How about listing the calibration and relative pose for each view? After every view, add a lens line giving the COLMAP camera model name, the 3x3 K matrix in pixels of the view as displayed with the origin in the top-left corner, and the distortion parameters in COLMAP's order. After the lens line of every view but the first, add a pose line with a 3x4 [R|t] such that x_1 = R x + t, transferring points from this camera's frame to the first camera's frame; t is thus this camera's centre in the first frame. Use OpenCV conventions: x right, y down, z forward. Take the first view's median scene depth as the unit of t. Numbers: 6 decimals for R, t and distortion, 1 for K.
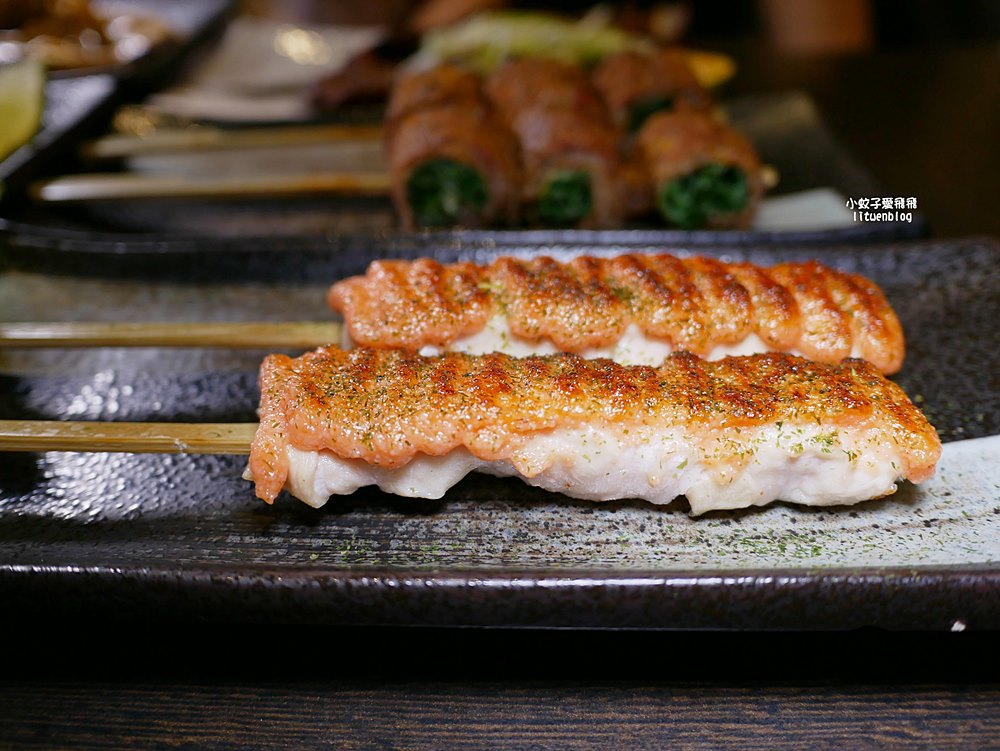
lens RADIAL K [[847.8, 0, 504.6], [0, 847.8, 380.3], [0, 0, 1]] dist [-0.081098, 0.000266]
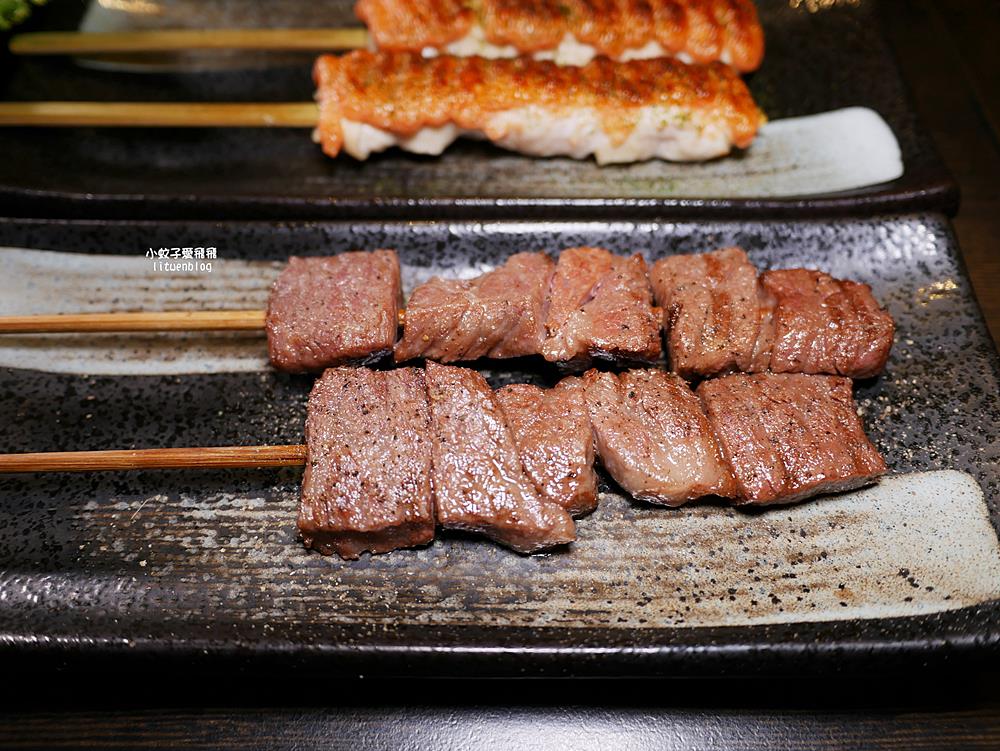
lens RADIAL K [[847.8, 0, 504.6], [0, 847.8, 380.3], [0, 0, 1]] dist [-0.081098, 0.000266]
pose [[0.999986, 0.004106, -0.003300, 0.053299], [-0.002604, 0.929869, 0.367882, -0.045018], [0.004579, -0.367868, 0.929867, -0.616722]]
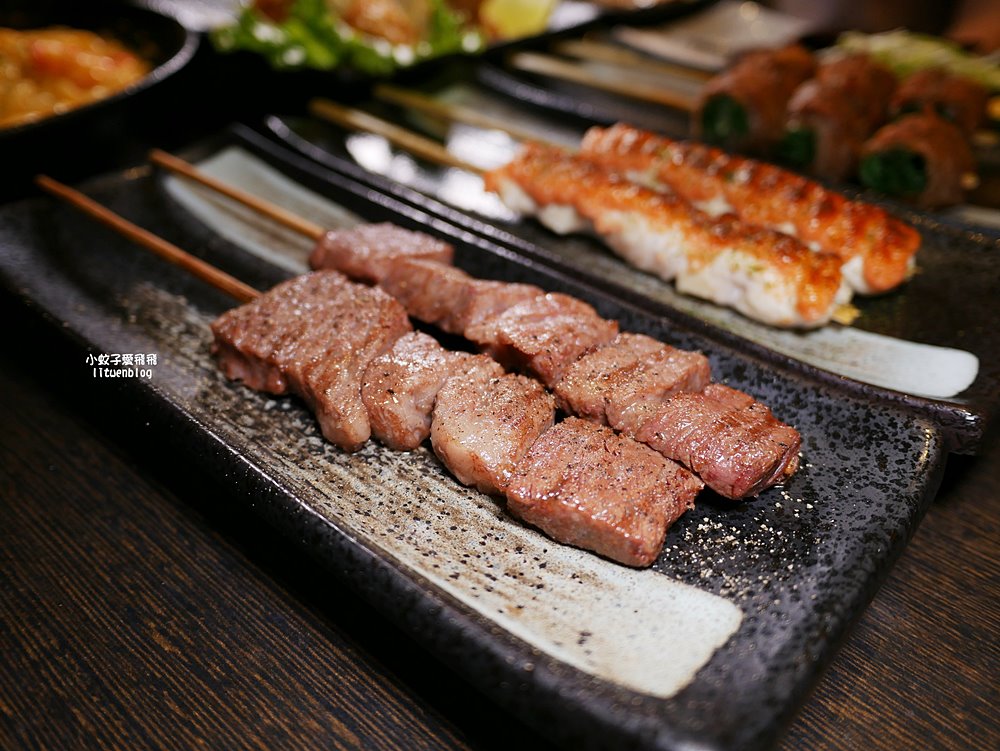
lens RADIAL K [[847.8, 0, 504.6], [0, 847.8, 380.3], [0, 0, 1]] dist [-0.081098, 0.000266]
pose [[0.761980, 0.410881, -0.500563, 0.864081], [-0.403717, 0.905755, 0.128921, 0.240032], [0.506359, 0.103851, 0.856047, -0.592586]]
